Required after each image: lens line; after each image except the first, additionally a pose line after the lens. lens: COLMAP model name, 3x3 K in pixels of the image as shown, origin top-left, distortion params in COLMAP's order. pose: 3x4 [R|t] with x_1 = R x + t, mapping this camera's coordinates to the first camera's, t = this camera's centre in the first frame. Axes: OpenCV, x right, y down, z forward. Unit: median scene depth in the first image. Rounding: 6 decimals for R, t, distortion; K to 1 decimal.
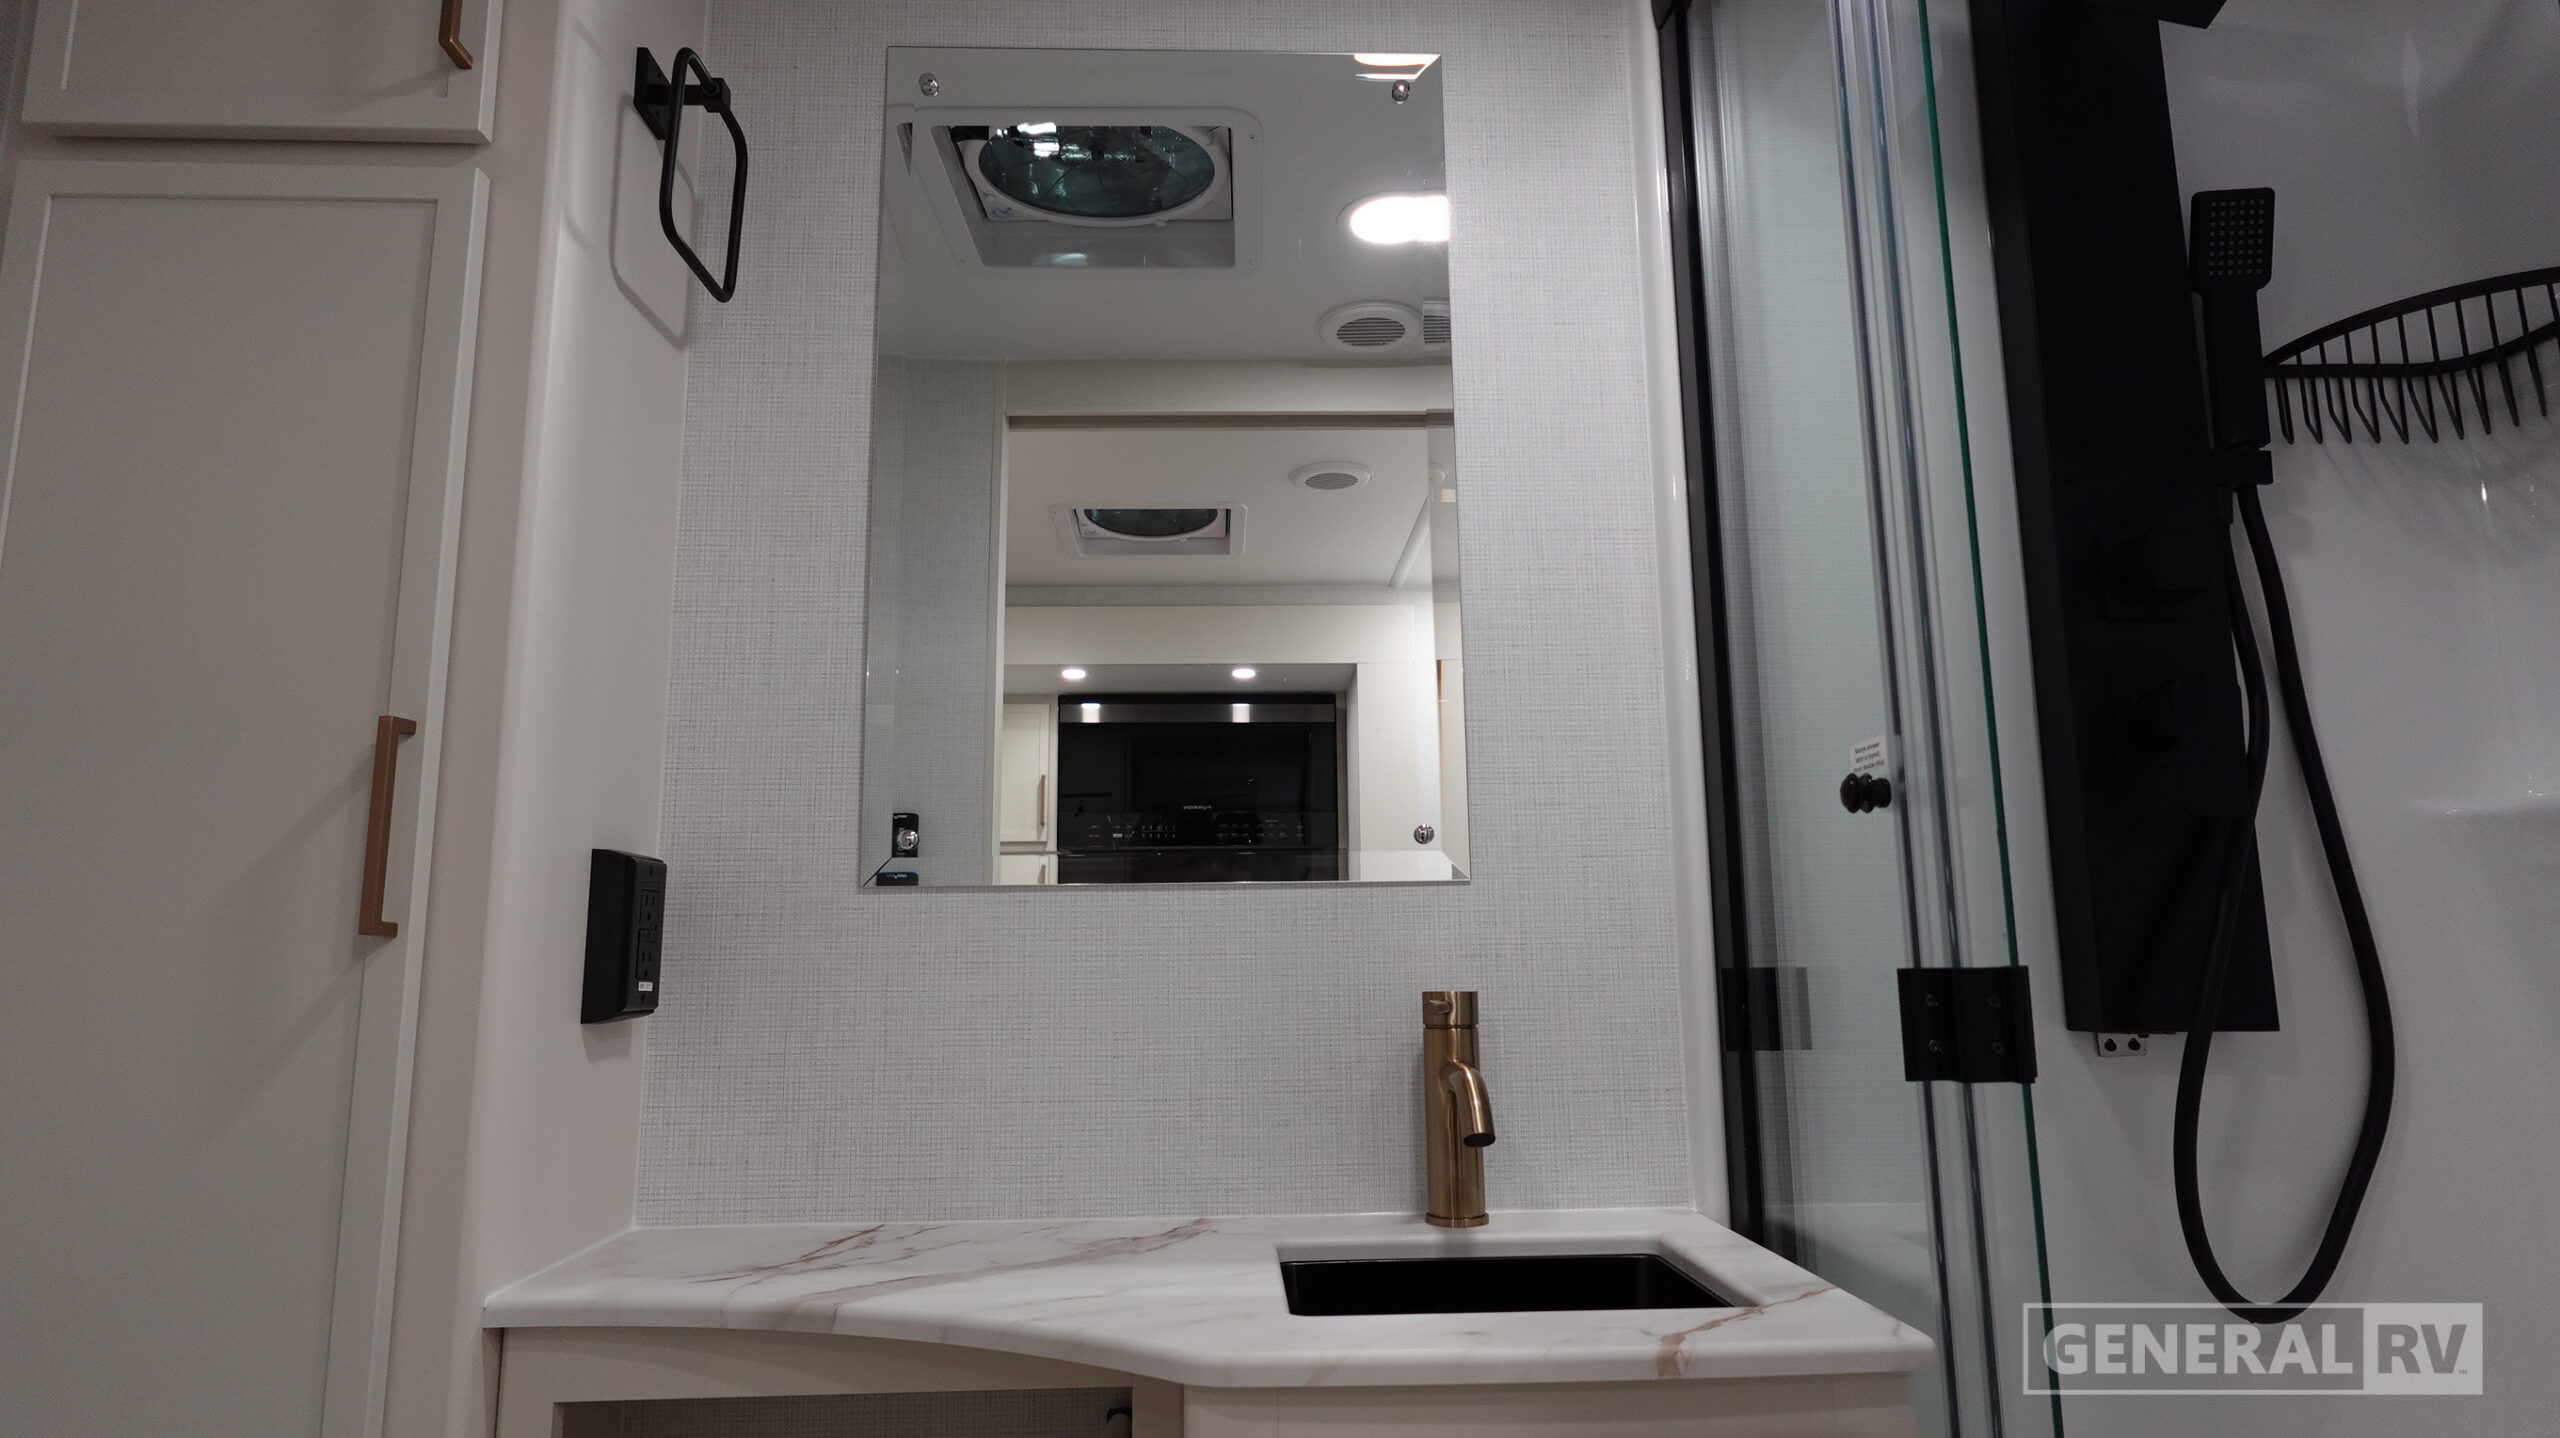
lens RADIAL K [[1450.8, 0, 1283.3], [0, 1450.8, 718.9], [0, 0, 1]] dist [-0.000729, 0.002120]
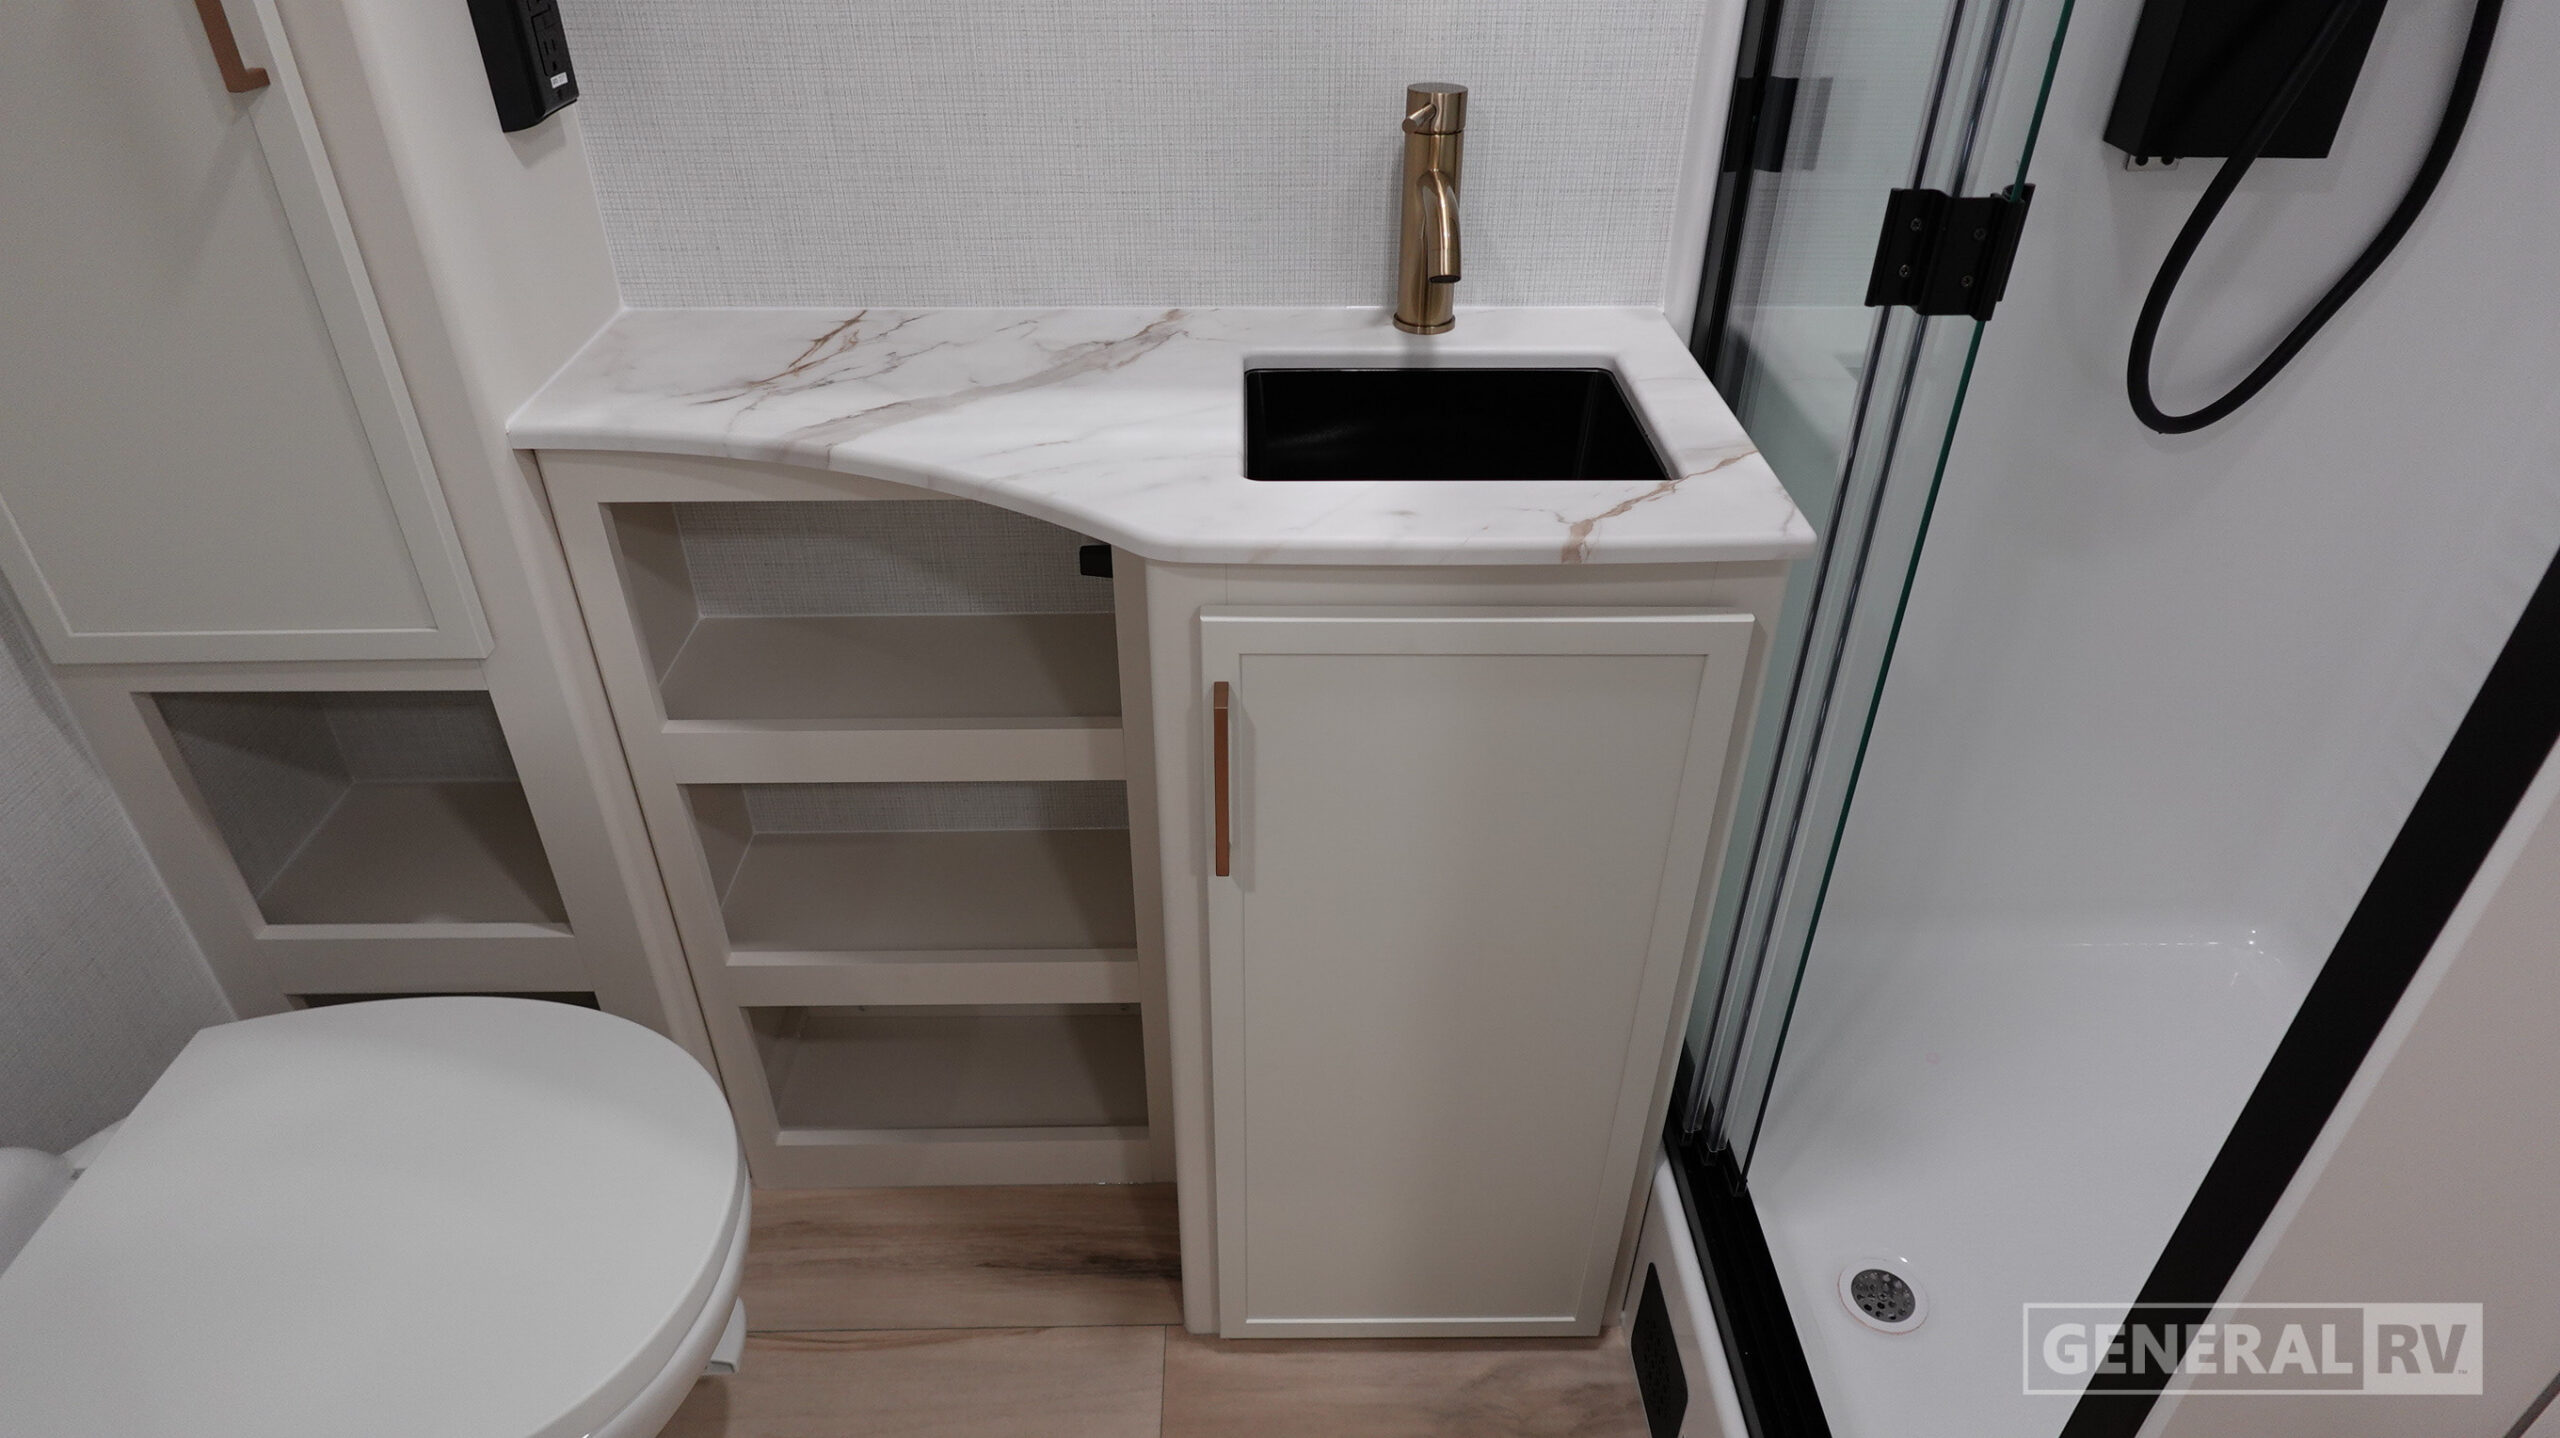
lens RADIAL K [[1477.0, 0, 1285.6], [0, 1477.0, 714.6], [0, 0, 1]] dist [-0.002800, -0.000078]
pose [[0.999552, 0.028588, -0.008868, 0.042010], [-0.014340, 0.717435, 0.696478, -0.190751], [0.026273, -0.696039, 0.717523, 0.062352]]
